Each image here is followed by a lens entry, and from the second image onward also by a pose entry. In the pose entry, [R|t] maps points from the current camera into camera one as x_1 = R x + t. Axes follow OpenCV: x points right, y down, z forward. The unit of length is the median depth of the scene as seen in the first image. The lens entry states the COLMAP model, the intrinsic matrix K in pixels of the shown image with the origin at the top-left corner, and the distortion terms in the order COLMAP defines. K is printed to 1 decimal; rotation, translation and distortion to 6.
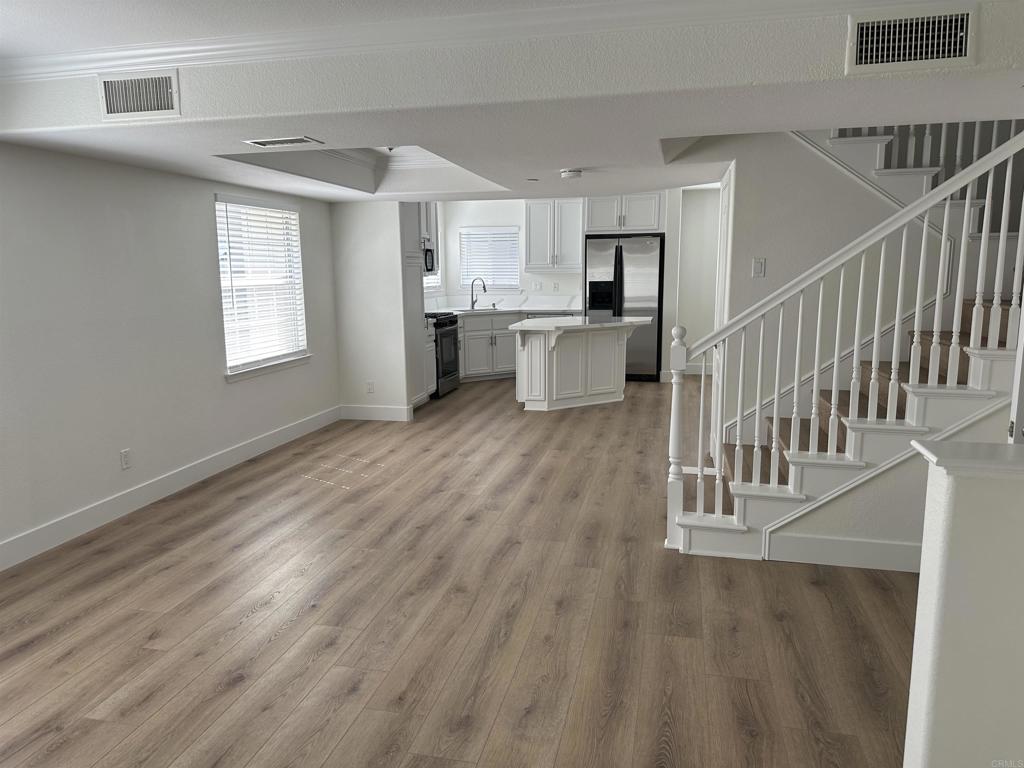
lens RADIAL K [[718.9, 0, 506.8], [0, 718.9, 389.3], [0, 0, 1]] dist [0.059335, -0.062838]
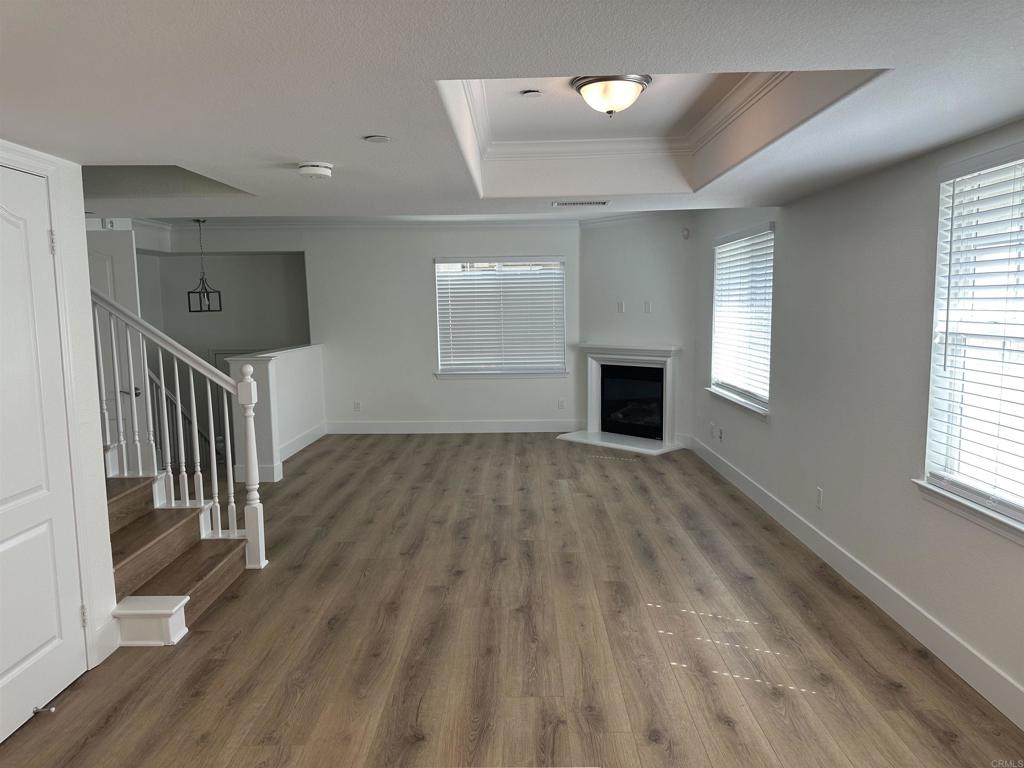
lens RADIAL K [[718.9, 0, 512.4], [0, 718.9, 383.9], [0, 0, 1]] dist [0.059335, -0.062838]
pose [[-0.975735, 0.045723, -0.214129, 0.072610], [-0.014987, 0.961713, 0.273647, -0.324817], [0.218443, 0.270216, -0.937692, 1.886557]]
